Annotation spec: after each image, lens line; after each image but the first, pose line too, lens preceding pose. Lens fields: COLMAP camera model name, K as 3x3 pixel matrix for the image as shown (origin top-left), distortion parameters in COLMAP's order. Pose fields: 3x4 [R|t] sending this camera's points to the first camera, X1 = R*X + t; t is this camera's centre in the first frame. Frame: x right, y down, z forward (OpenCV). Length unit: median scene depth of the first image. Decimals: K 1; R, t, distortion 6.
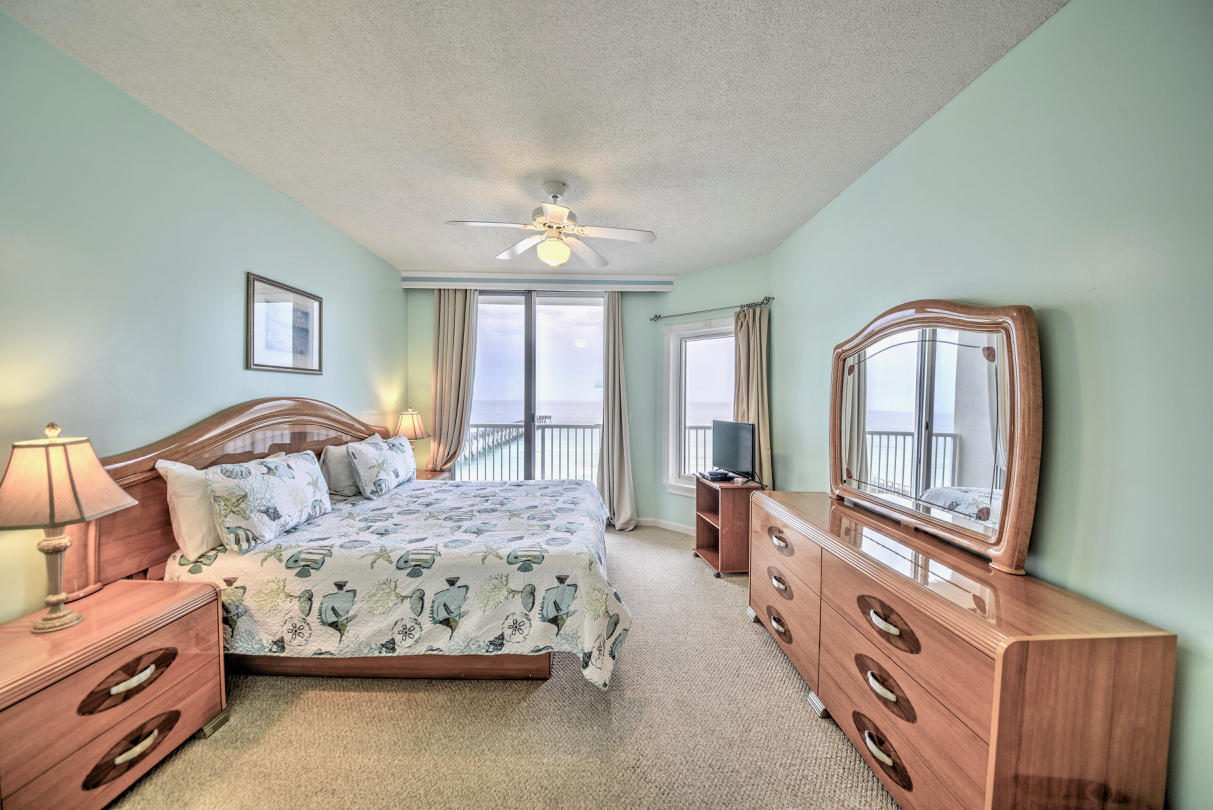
lens RADIAL K [[444.1, 0, 641.8], [0, 444.1, 408.5], [0, 0, 1]] dist [-0.001508, -0.011168]
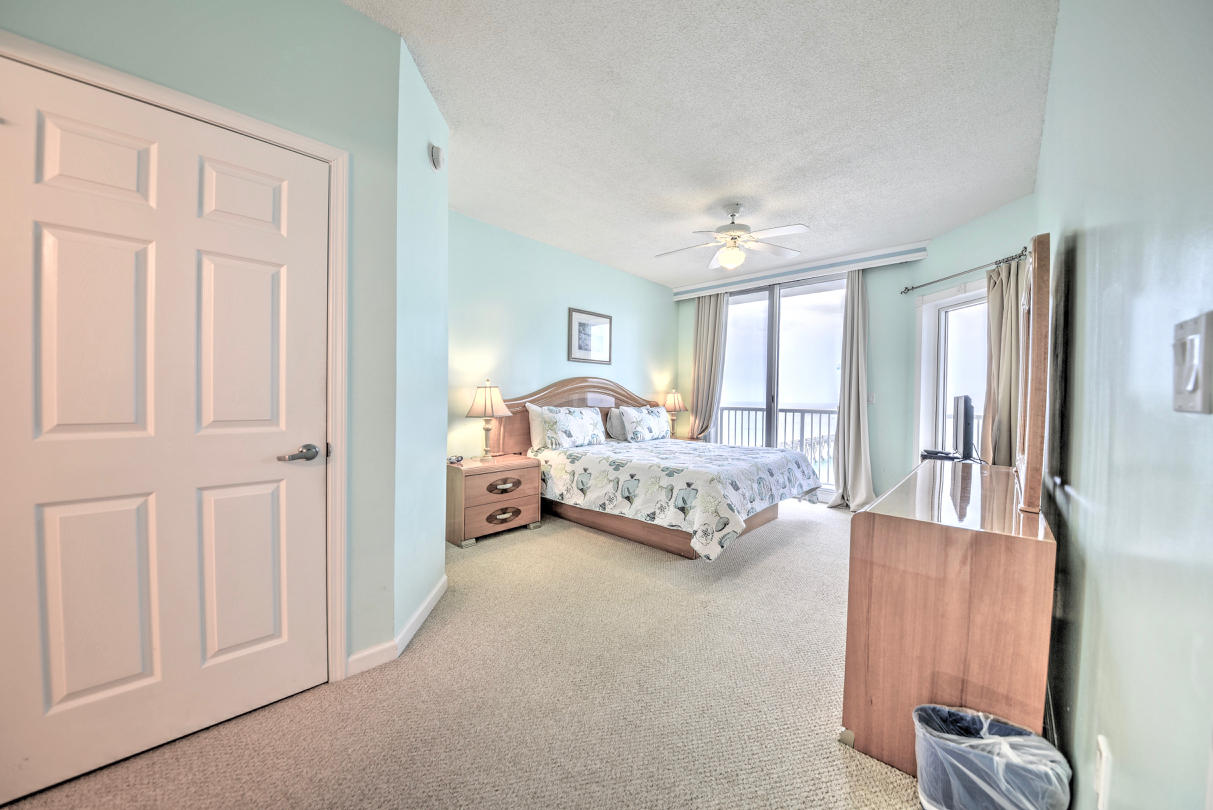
lens RADIAL K [[424.3, 0, 594.6], [0, 424.3, 402.7], [0, 0, 1]] dist [-0.000368, -0.009116]
pose [[0.708814, 0.013684, -0.705262, 0.590013], [-0.015270, 0.999875, 0.004053, 0.106253], [0.705230, 0.007896, 0.708935, -0.238547]]
